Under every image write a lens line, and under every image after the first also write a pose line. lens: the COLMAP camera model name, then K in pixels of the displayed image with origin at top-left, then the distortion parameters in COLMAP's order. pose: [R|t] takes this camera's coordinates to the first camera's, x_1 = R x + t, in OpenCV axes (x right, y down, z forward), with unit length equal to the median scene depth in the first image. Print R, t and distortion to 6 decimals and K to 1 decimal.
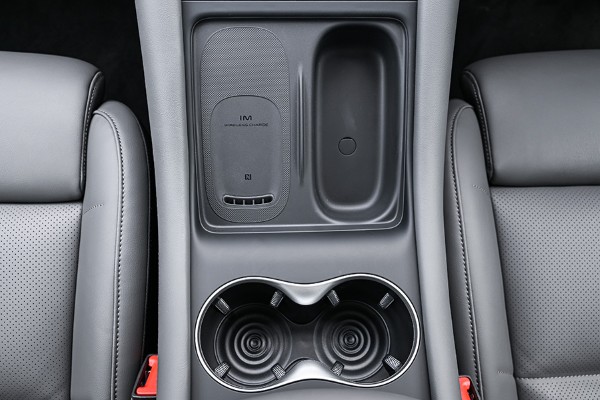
lens RADIAL K [[591.0, 0, 300.0], [0, 591.0, 200.0], [0, 0, 1]] dist [-0.003875, -0.006183]
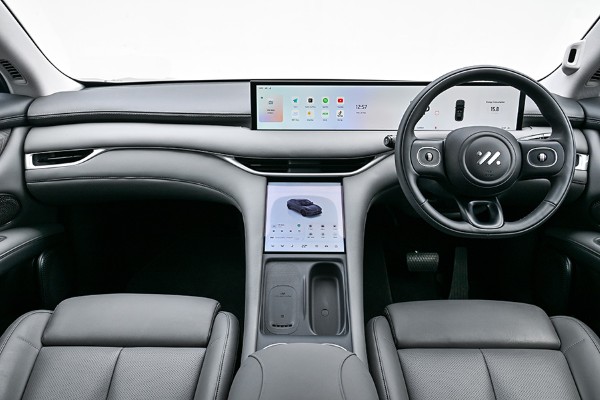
lens RADIAL K [[451.9, 0, 300.0], [0, 451.9, 200.0], [0, 0, 1]] dist [-0.000213, -0.001803]
pose [[0.997870, -0.018998, -0.062402, 0.110987], [-0.031720, 0.694598, -0.718699, 0.972497], [0.056998, 0.719147, 0.692516, -0.642595]]
